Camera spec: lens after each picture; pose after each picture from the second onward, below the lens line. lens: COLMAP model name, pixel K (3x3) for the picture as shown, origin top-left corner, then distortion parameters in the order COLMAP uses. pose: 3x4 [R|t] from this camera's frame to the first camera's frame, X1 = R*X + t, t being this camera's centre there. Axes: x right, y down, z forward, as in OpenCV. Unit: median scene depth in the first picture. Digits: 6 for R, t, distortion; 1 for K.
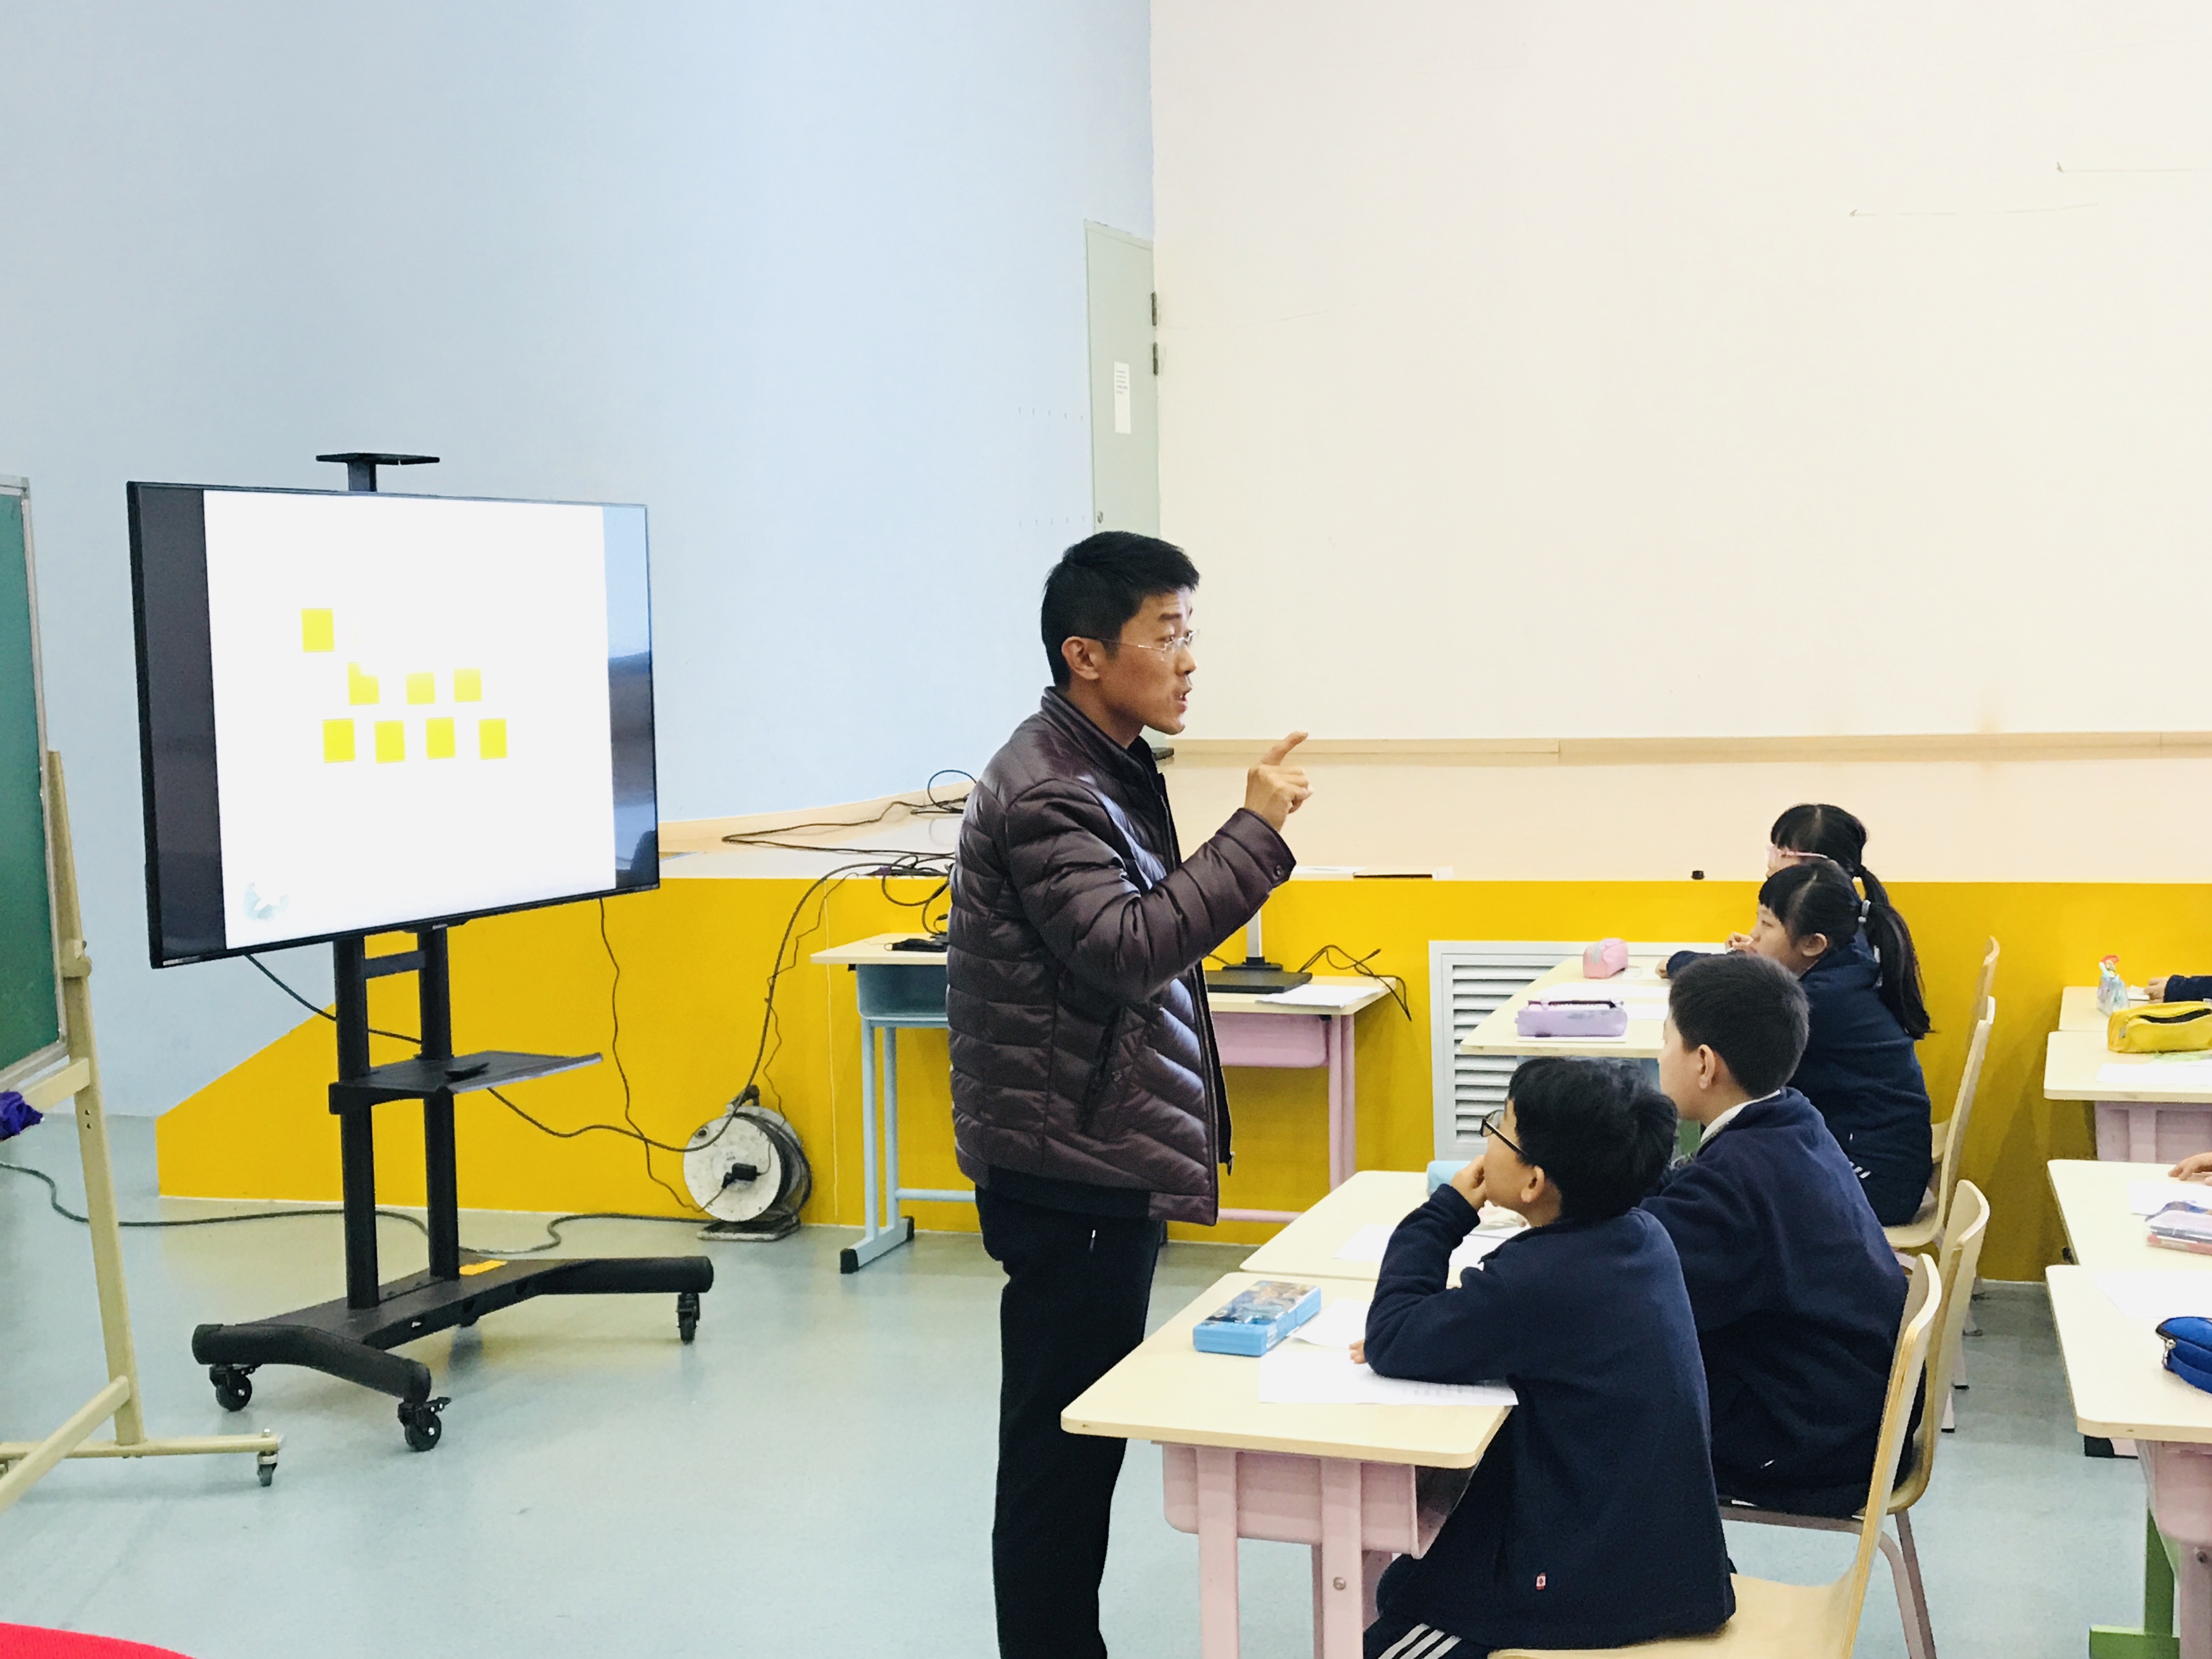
lens RADIAL K [[2895.1, 0, 1106.0], [0, 2895.1, 829.5], [0, 0, 1]] dist [0.239098, -0.899539]
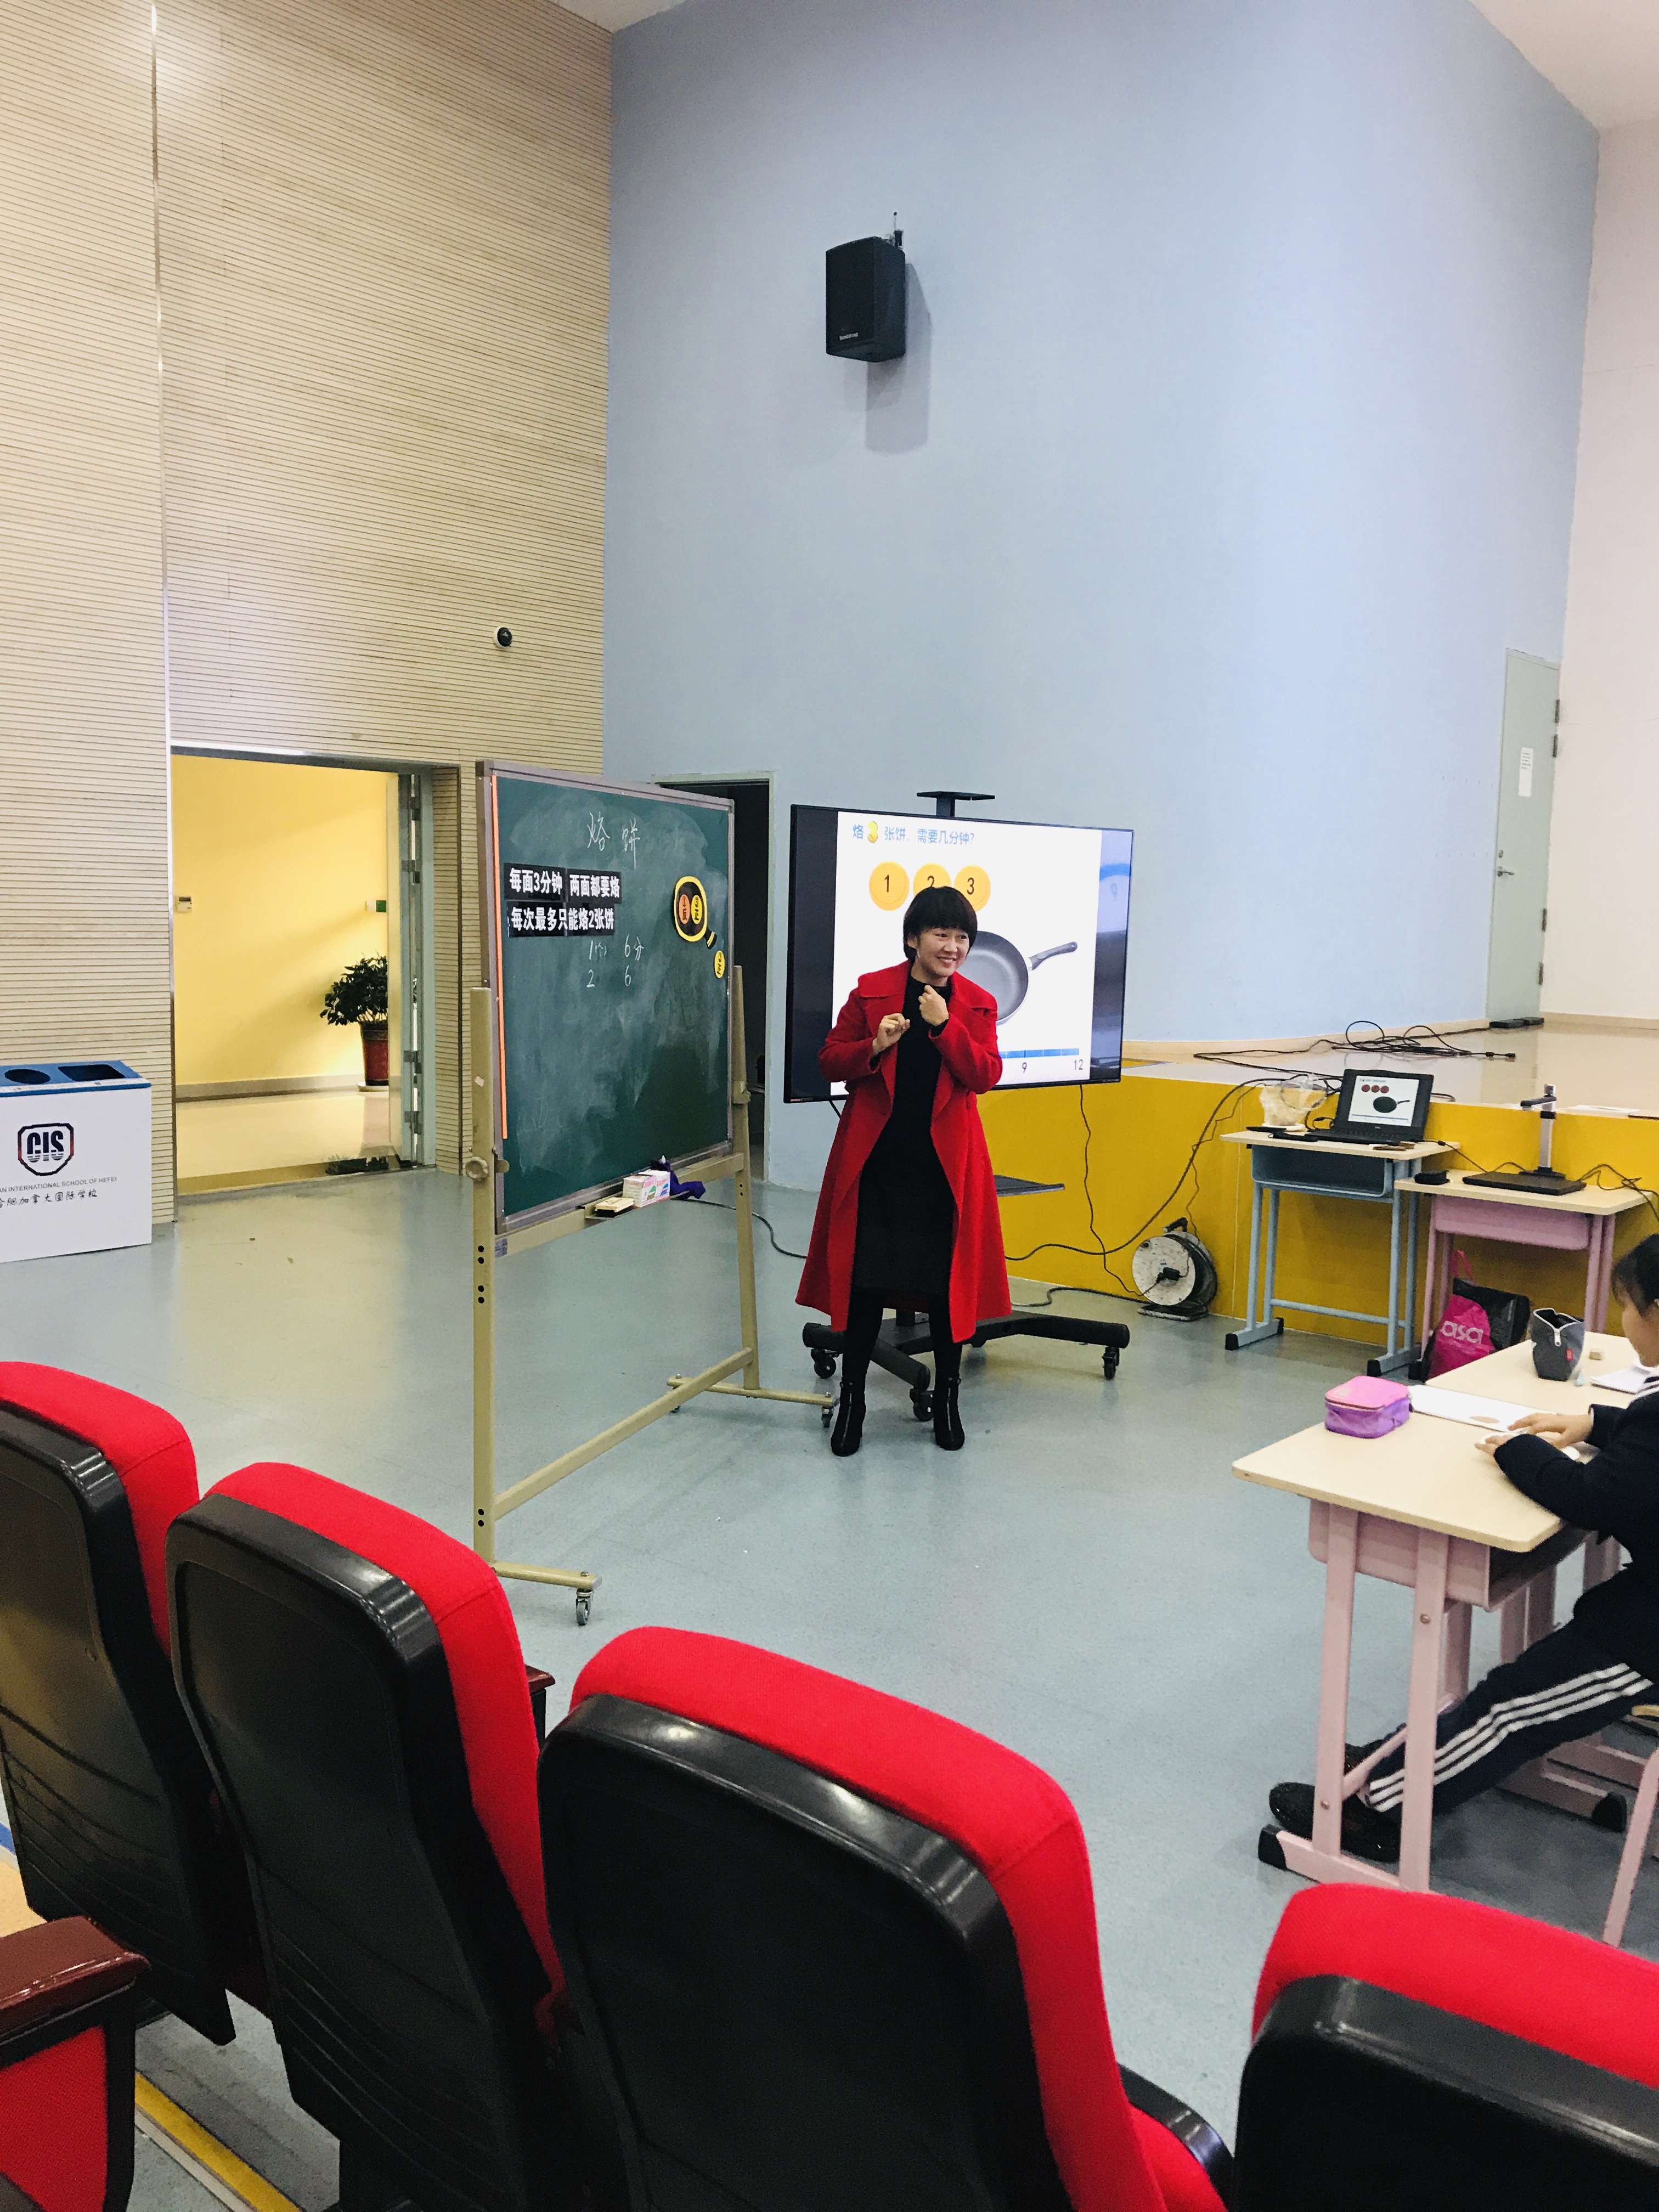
lens RADIAL K [[1816.0, 0, 822.2], [0, 1816.0, 1073.2], [0, 0, 1]] dist [-0.017526, -0.006227]
pose [[0.914328, 0.081434, -0.396702, 0.077376], [-0.076275, 0.996671, 0.028794, 0.000205], [0.397726, 0.003932, 0.917496, 0.063894]]
